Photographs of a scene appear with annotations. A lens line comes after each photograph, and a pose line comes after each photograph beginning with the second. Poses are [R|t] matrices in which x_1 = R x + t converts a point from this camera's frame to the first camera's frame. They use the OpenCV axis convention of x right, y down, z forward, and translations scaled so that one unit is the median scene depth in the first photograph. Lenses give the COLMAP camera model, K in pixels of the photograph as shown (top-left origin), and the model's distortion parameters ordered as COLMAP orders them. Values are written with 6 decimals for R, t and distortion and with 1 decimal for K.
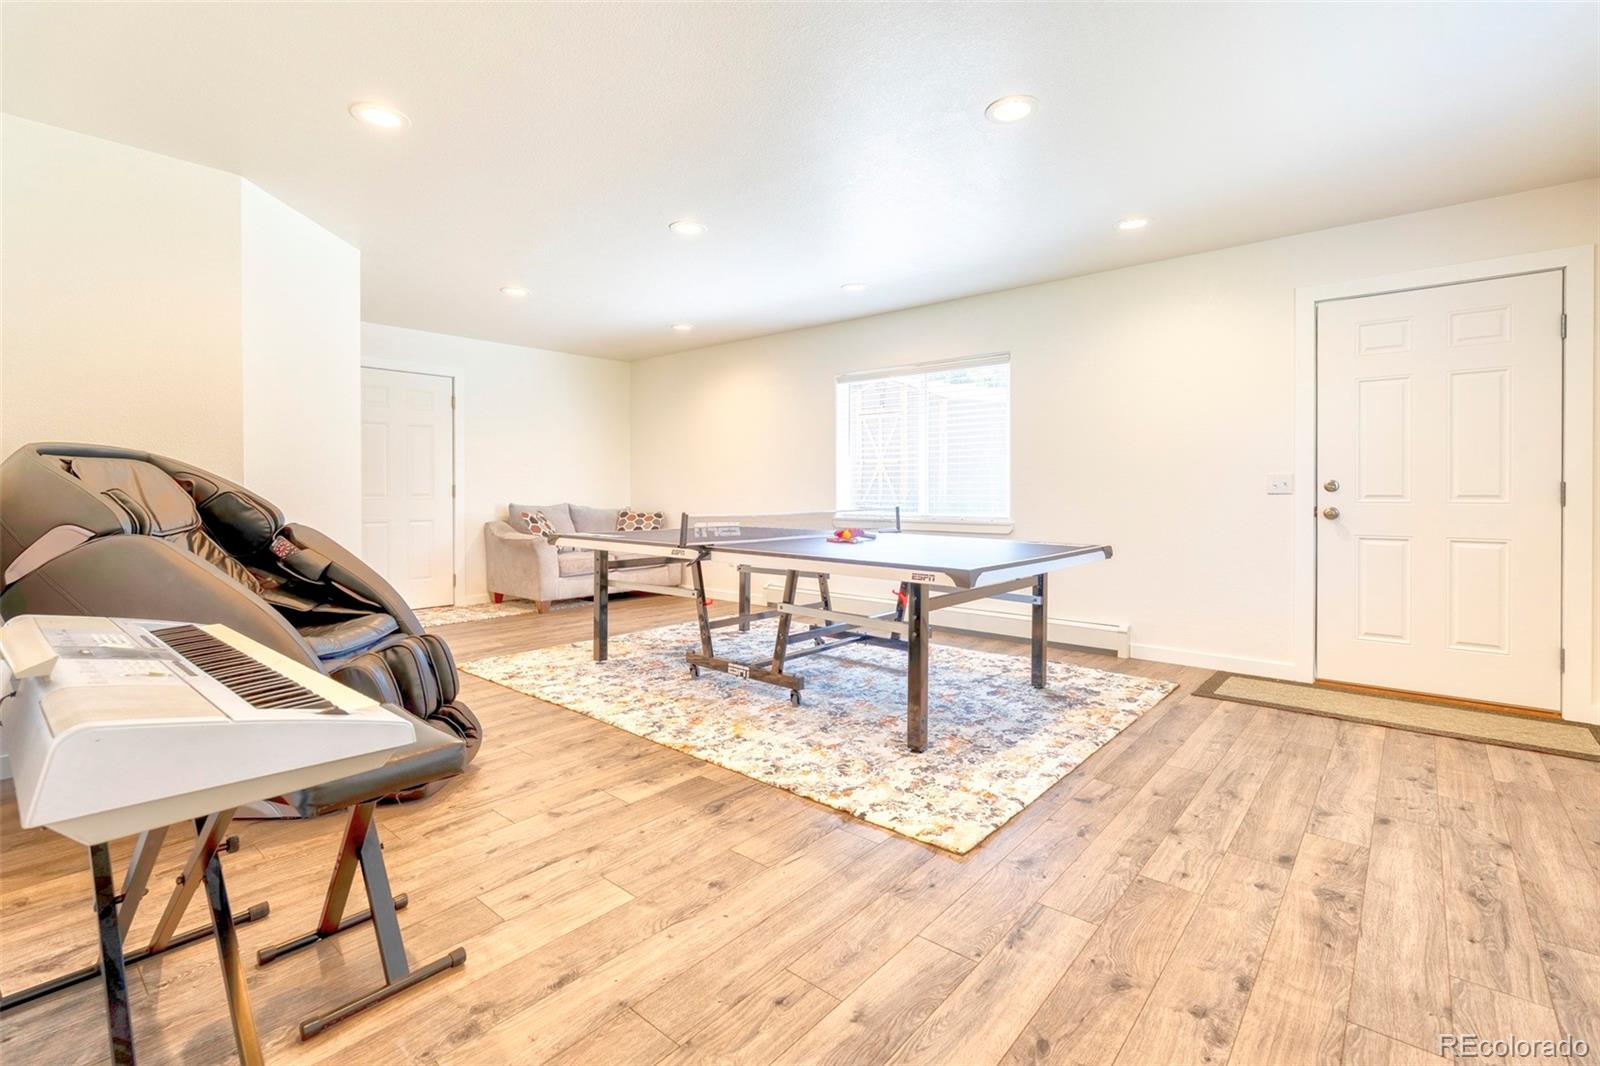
lens RADIAL K [[667.0, 0, 807.8], [0, 667.0, 511.5], [0, 0, 1]] dist [-0.000445, -0.000474]
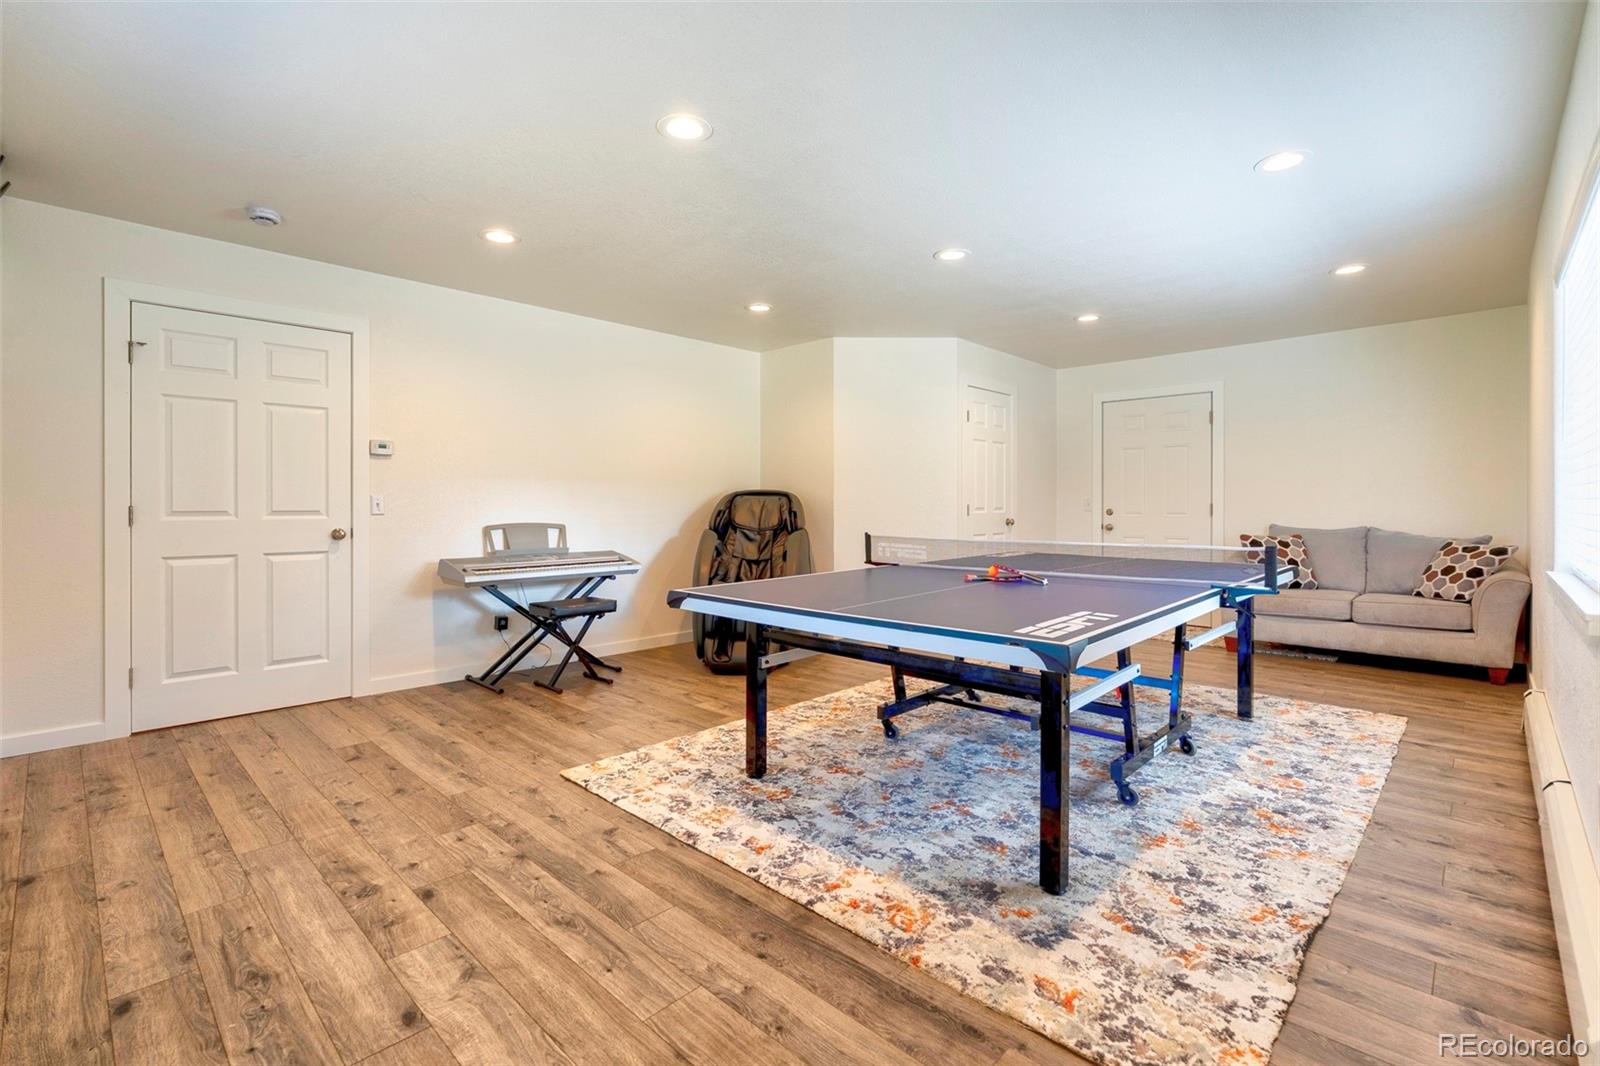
lens RADIAL K [[703.5, 0, 812.6], [0, 703.5, 519.8], [0, 0, 1]] dist [0.001475, -0.000198]
pose [[-0.001696, 0.020533, -0.999788, 1.488217], [-0.028846, 0.999372, 0.020574, -0.058452], [0.999582, 0.028875, -0.001103, 1.326210]]
